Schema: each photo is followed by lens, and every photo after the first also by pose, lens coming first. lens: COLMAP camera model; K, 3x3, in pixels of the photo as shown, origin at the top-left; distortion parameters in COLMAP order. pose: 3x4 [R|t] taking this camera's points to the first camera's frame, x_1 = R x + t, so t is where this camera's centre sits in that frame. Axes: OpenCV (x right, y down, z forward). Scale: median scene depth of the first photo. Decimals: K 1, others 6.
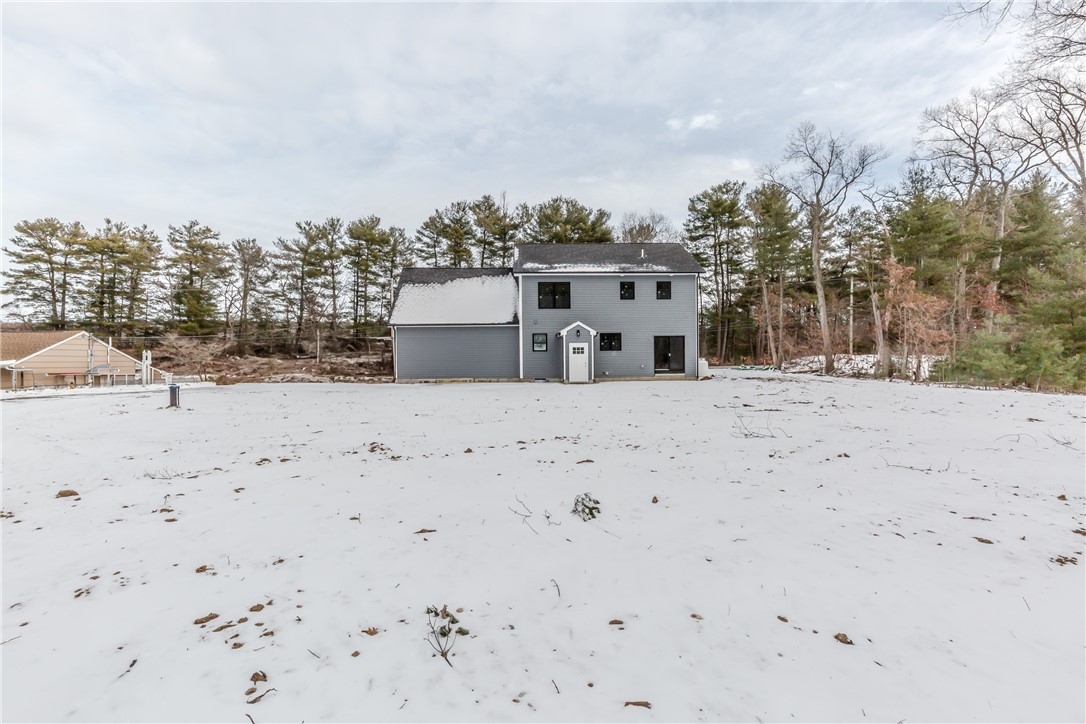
lens RADIAL K [[478.9, 0, 543.0], [0, 478.9, 362.0], [0, 0, 1]] dist [-0.000791, -0.000237]
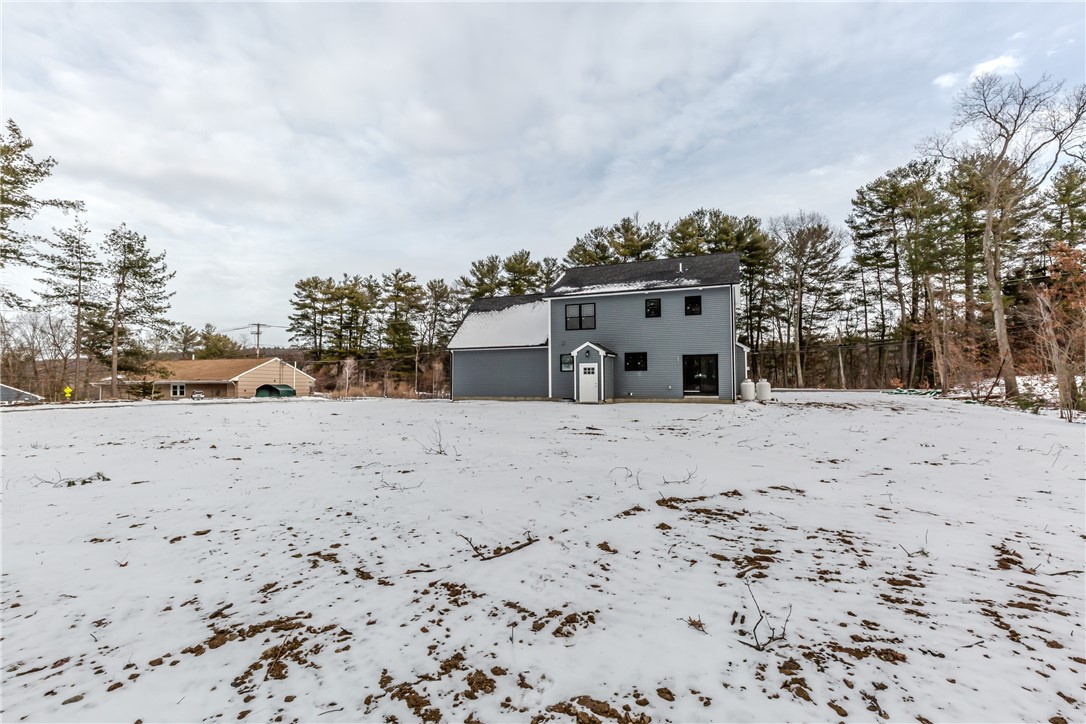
lens RADIAL K [[478.9, 0, 543.0], [0, 478.9, 362.0], [0, 0, 1]] dist [-0.000791, -0.000237]
pose [[0.908291, -0.008929, -0.418243, 0.162873], [-0.008697, 0.999153, -0.040218, -0.000415], [0.418248, 0.040168, 0.907444, 0.018005]]
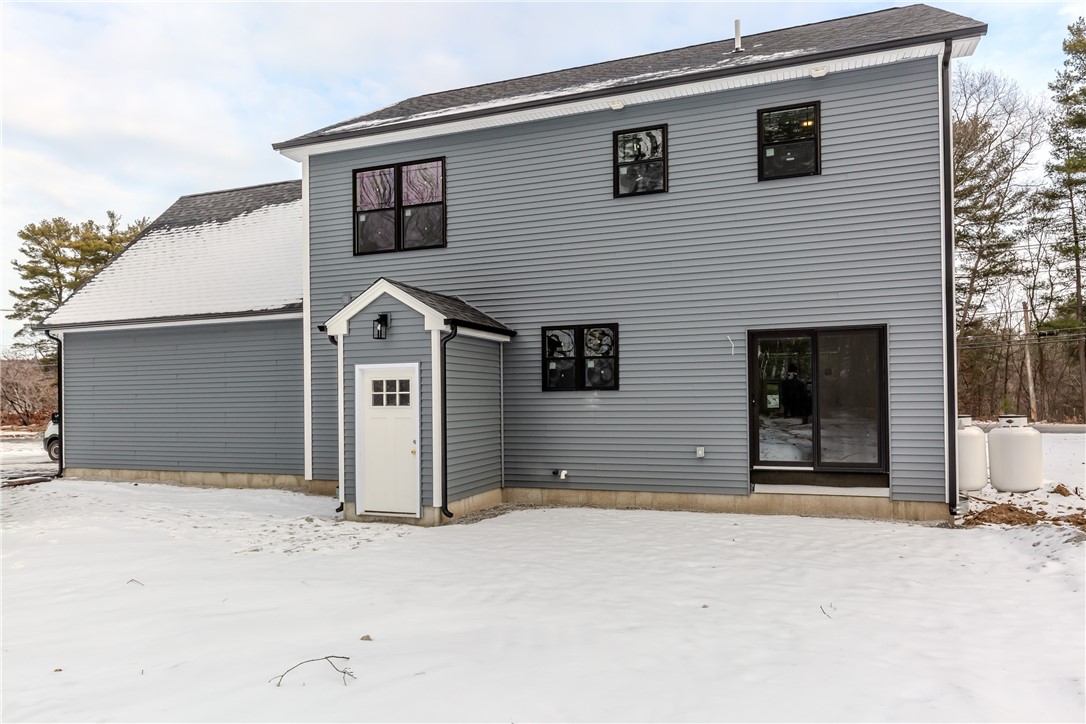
lens RADIAL K [[698.1, 0, 543.7], [0, 698.1, 391.7], [0, 0, 1]] dist [0.000907, -0.000315]
pose [[0.923901, -0.003177, -0.382619, 0.118443], [-0.003354, 0.999860, -0.016400, -0.007328], [0.382618, 0.016435, 0.923761, 0.272187]]
